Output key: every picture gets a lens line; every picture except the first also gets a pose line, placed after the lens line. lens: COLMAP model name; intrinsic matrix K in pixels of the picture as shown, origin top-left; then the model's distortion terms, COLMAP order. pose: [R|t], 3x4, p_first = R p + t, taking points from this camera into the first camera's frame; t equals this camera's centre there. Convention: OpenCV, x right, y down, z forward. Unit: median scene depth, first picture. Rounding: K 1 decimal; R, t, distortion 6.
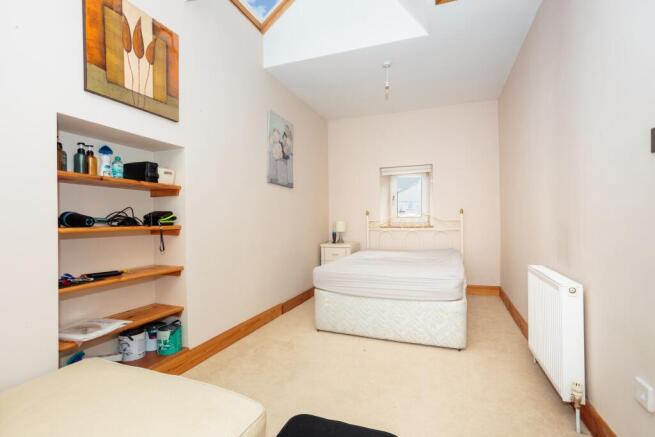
lens RADIAL K [[317.3, 0, 329.4], [0, 317.3, 219.6], [0, 0, 1]] dist [-0.022629, 0.006442]
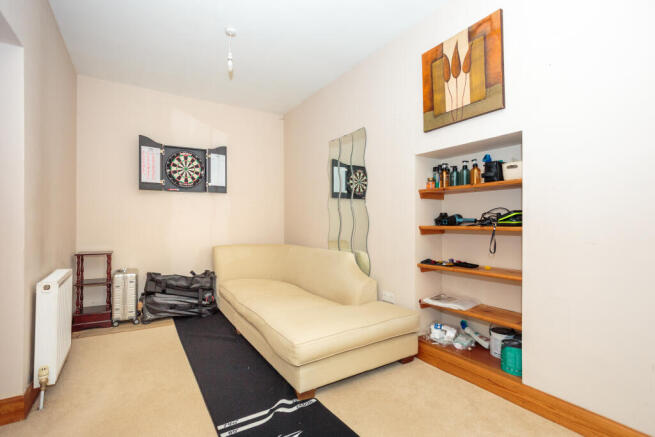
lens RADIAL K [[317.3, 0, 328.1], [0, 317.3, 219.1], [0, 0, 1]] dist [-0.022629, 0.006442]
pose [[-0.620033, 0.005823, -0.784554, 0.564120], [0.009296, 0.999957, 0.000074, -0.007135], [0.784520, -0.007247, -0.620061, 1.300516]]
